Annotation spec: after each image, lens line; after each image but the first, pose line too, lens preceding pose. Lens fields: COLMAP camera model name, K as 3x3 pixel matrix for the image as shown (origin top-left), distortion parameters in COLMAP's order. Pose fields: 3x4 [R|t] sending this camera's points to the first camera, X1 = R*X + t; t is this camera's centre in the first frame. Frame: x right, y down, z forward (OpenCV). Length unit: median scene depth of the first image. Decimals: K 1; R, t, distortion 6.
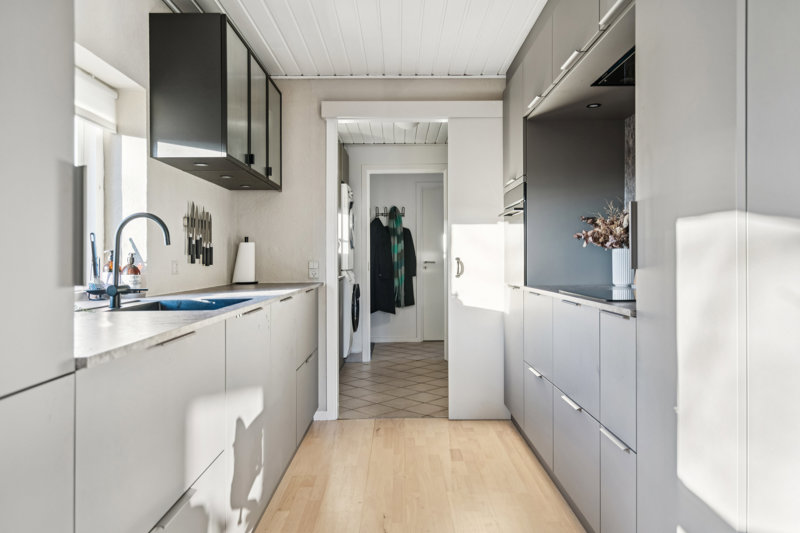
lens RADIAL K [[560.1, 0, 400.2], [0, 560.1, 265.0], [0, 0, 1]] dist [0.001934, 0.000406]
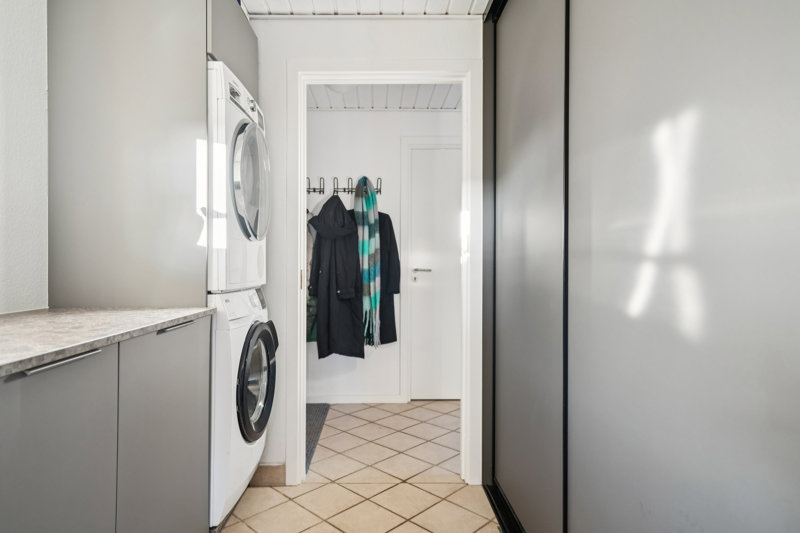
lens RADIAL K [[464.0, 0, 401.3], [0, 464.0, 267.0], [0, 0, 1]] dist [0.001166, 0.000074]
pose [[0.999006, 0.007180, 0.044002, 0.007890], [-0.006859, 0.999949, -0.007449, -0.004592], [-0.044053, 0.007139, 0.999004, 0.508940]]
